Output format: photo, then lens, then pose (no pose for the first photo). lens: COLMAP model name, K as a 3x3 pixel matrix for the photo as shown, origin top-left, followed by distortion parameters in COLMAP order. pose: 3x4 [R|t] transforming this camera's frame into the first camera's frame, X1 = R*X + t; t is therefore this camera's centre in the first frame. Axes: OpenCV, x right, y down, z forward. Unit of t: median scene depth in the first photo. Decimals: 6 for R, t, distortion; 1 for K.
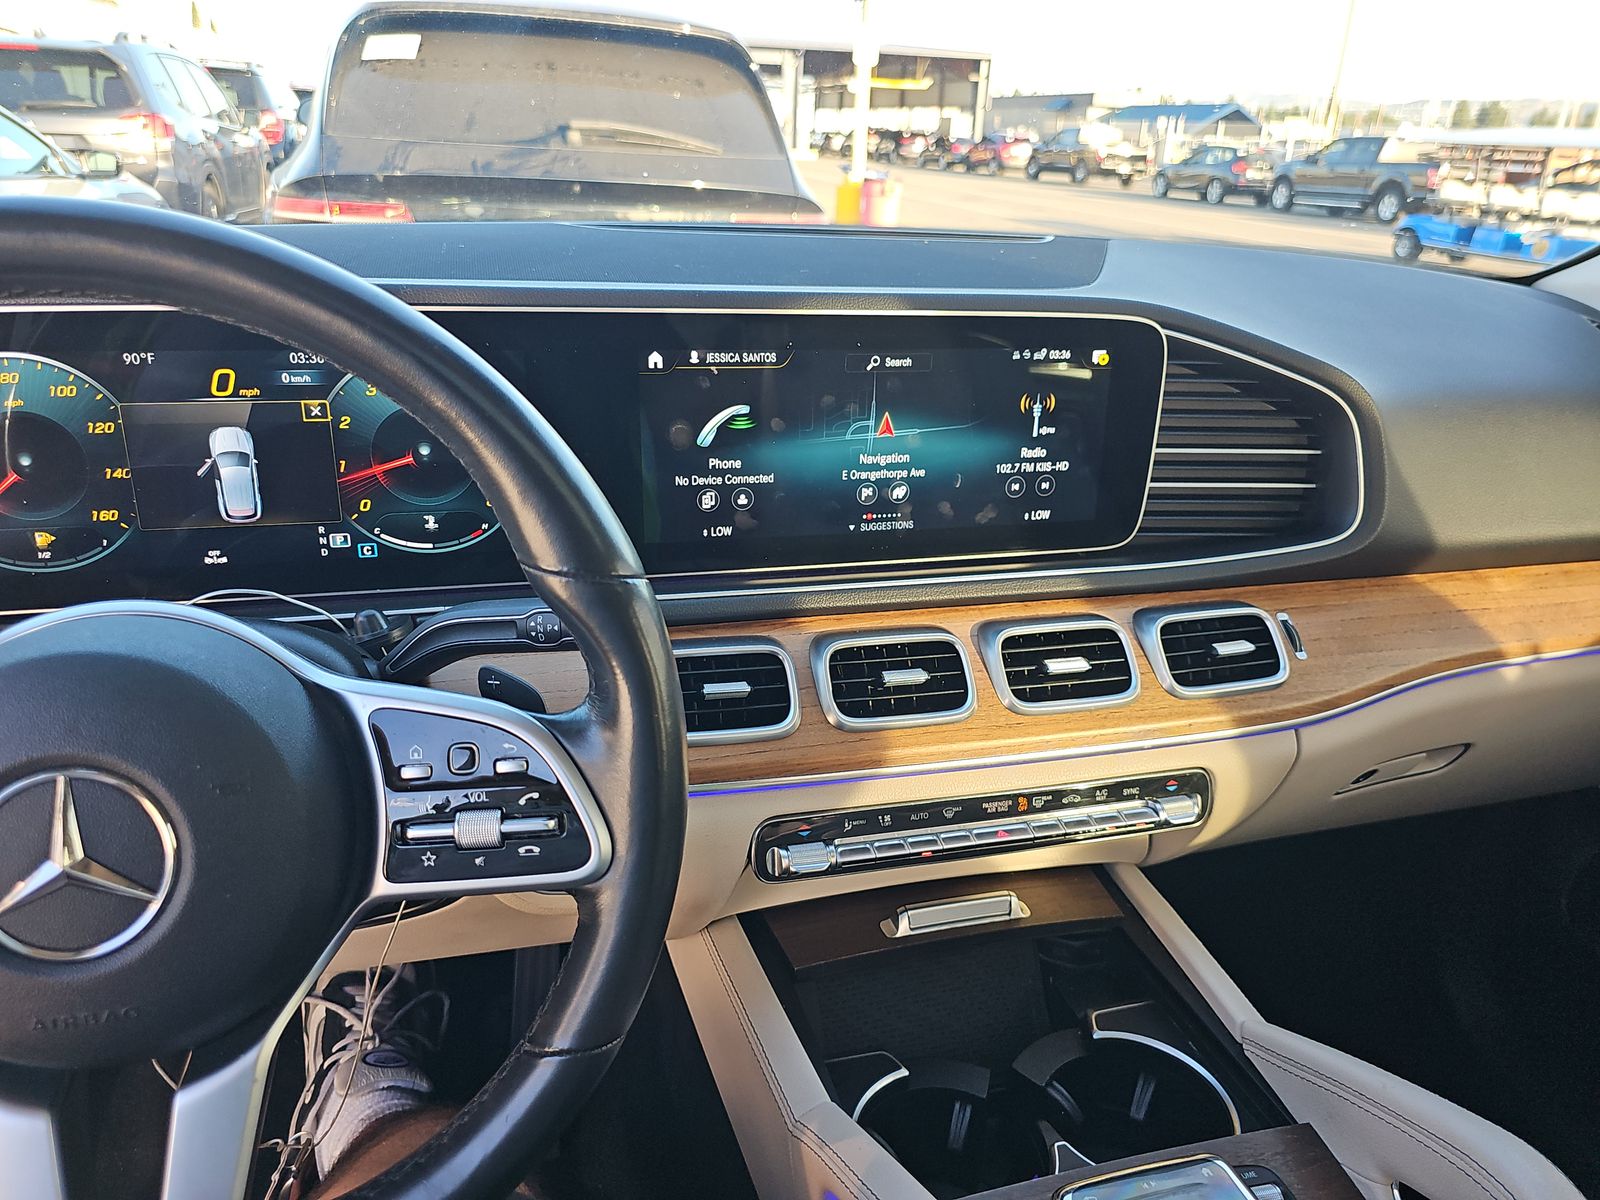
lens RADIAL K [[1057.1, 0, 767.7], [0, 1057.1, 609.1], [0, 0, 1]] dist [0.028206, -0.041992]
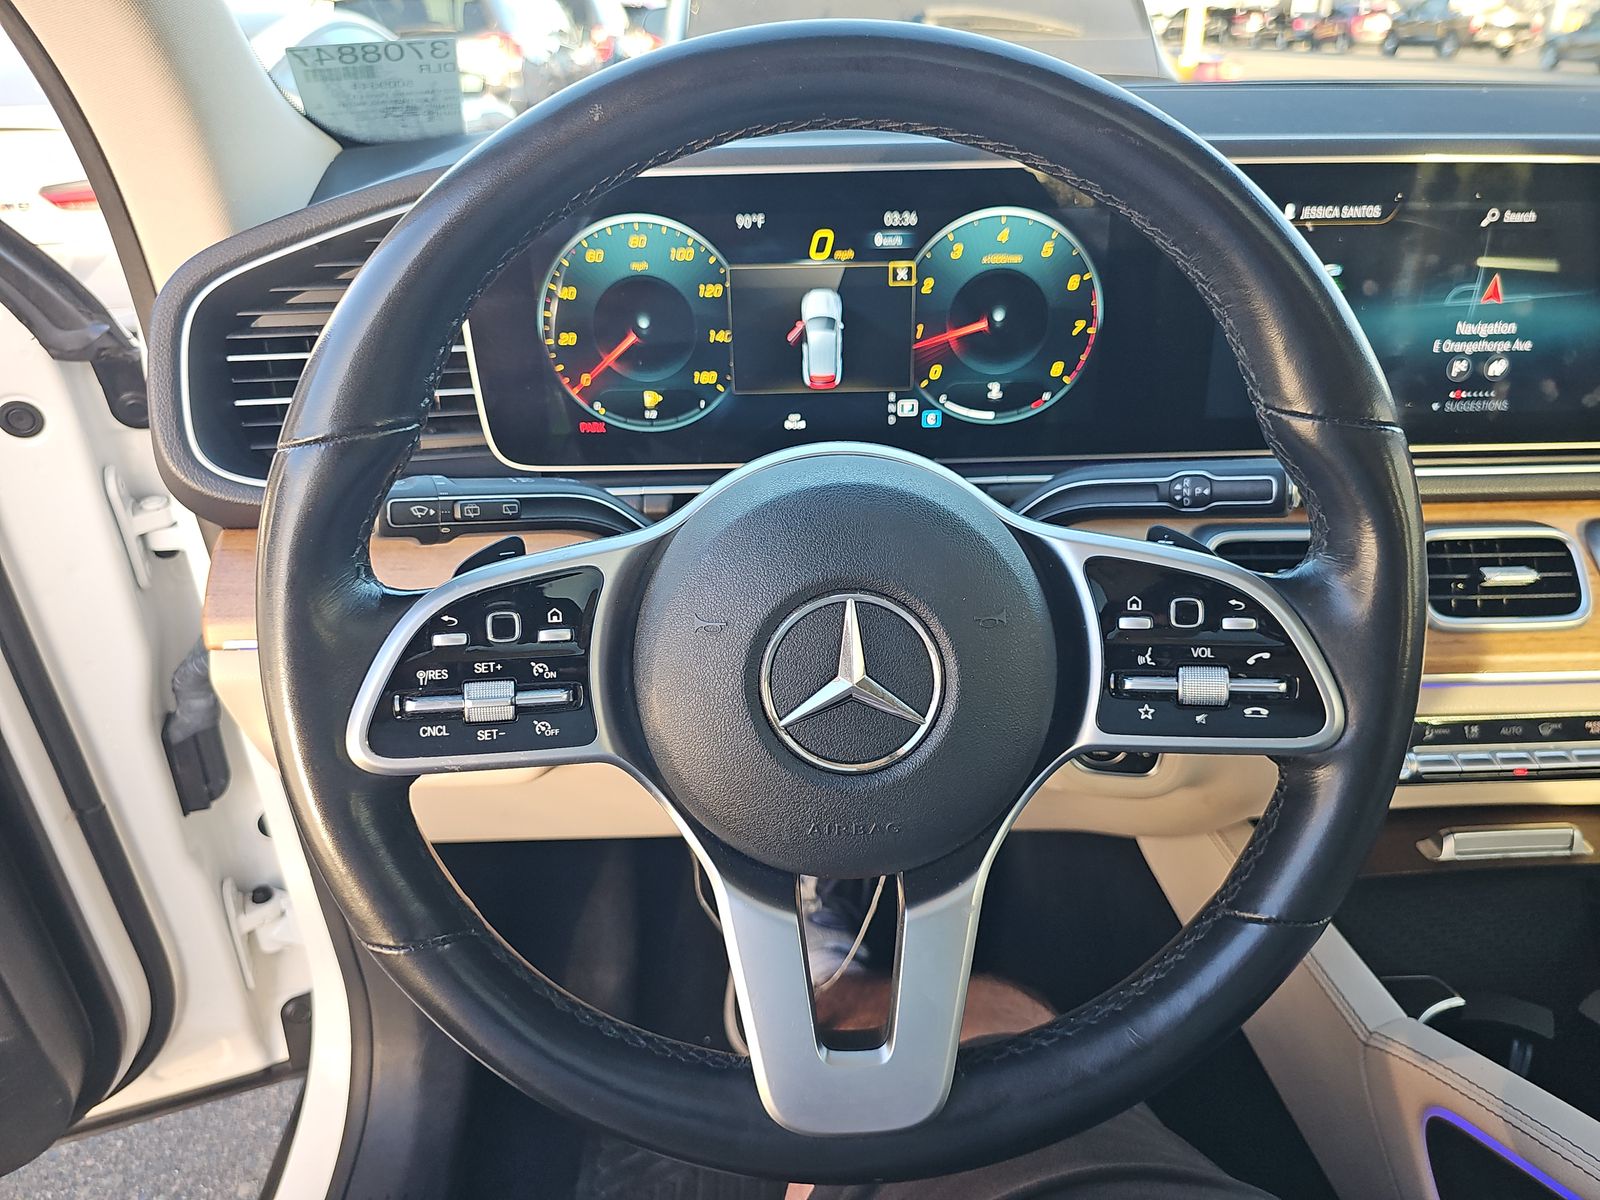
lens RADIAL K [[1057.1, 0, 788.2], [0, 1057.1, 610.2], [0, 0, 1]] dist [0.028206, -0.041992]
pose [[0.971674, 0.058557, -0.228957, -0.268429], [-0.040679, 0.995798, 0.082043, 0.047793], [0.232799, -0.070405, 0.969973, -0.012345]]
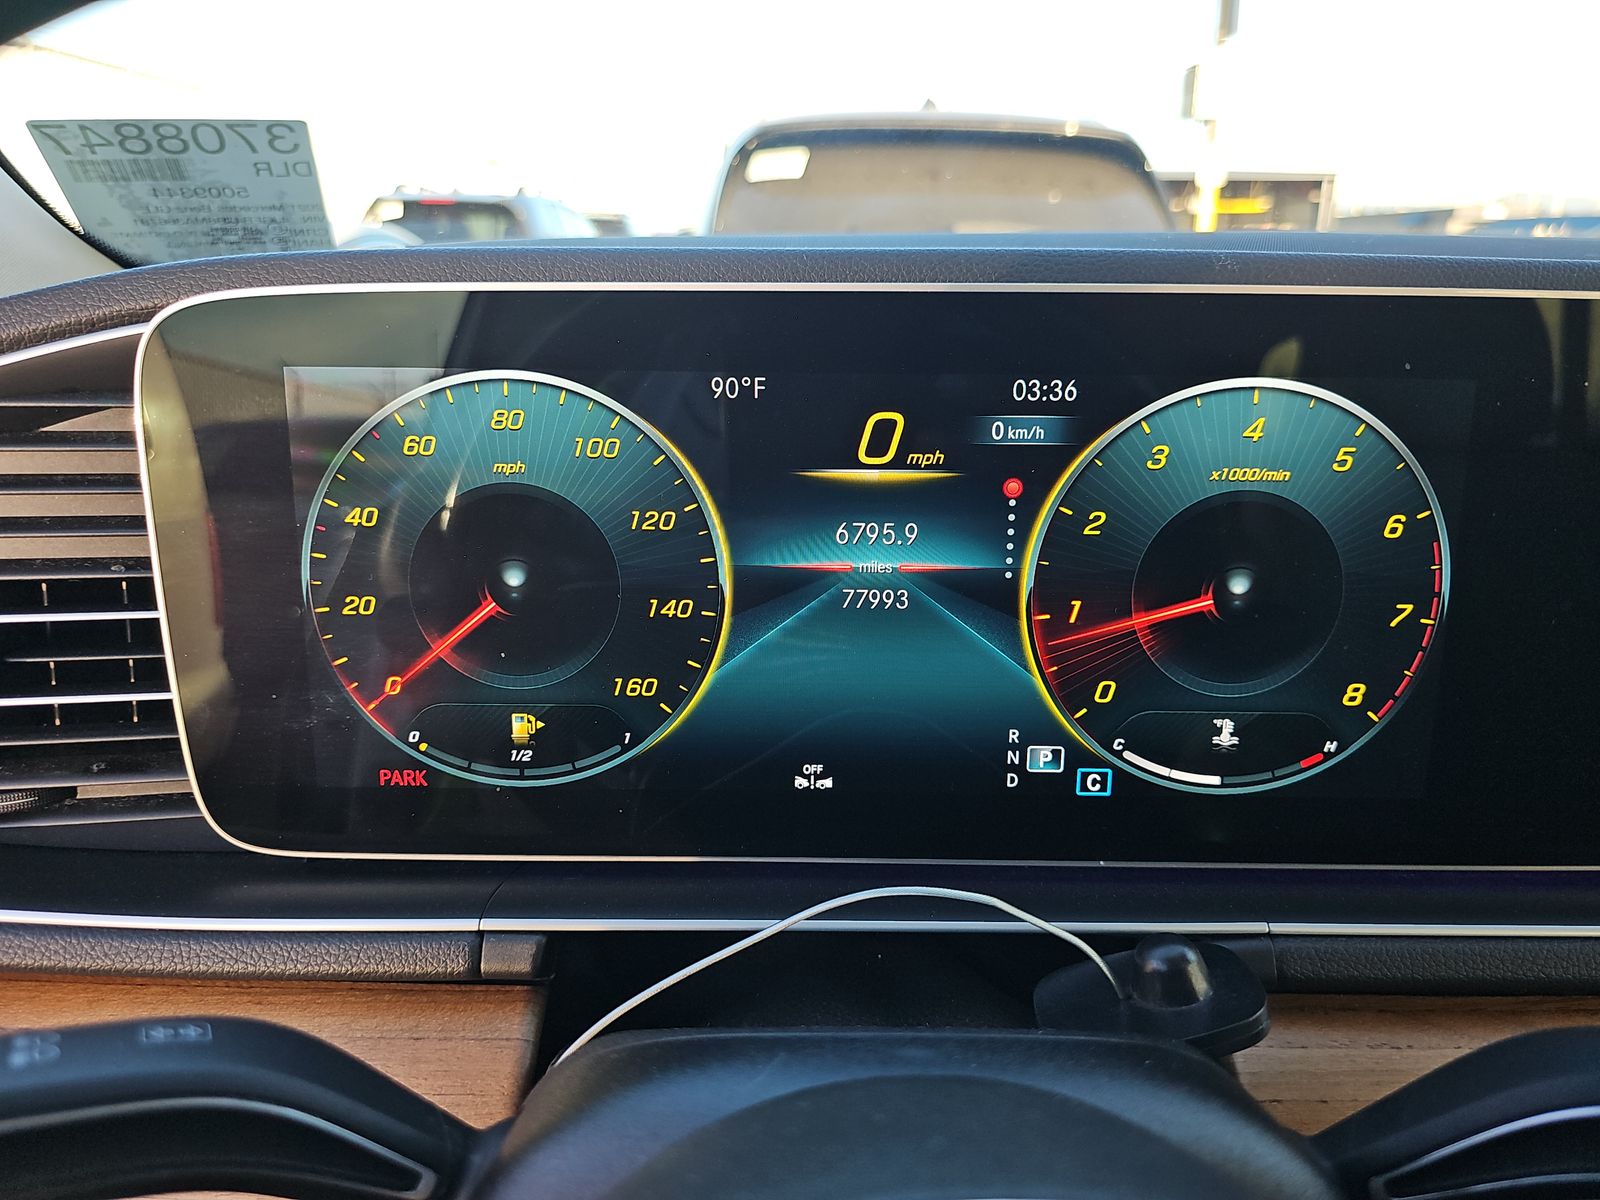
lens RADIAL K [[1057.1, 0, 765.2], [0, 1057.1, 607.5], [0, 0, 1]] dist [0.028206, -0.041992]
pose [[0.961268, 0.047834, -0.271432, -0.392319], [-0.078322, 0.991632, -0.102621, -0.072724], [0.264252, 0.119906, 0.956971, 0.478340]]
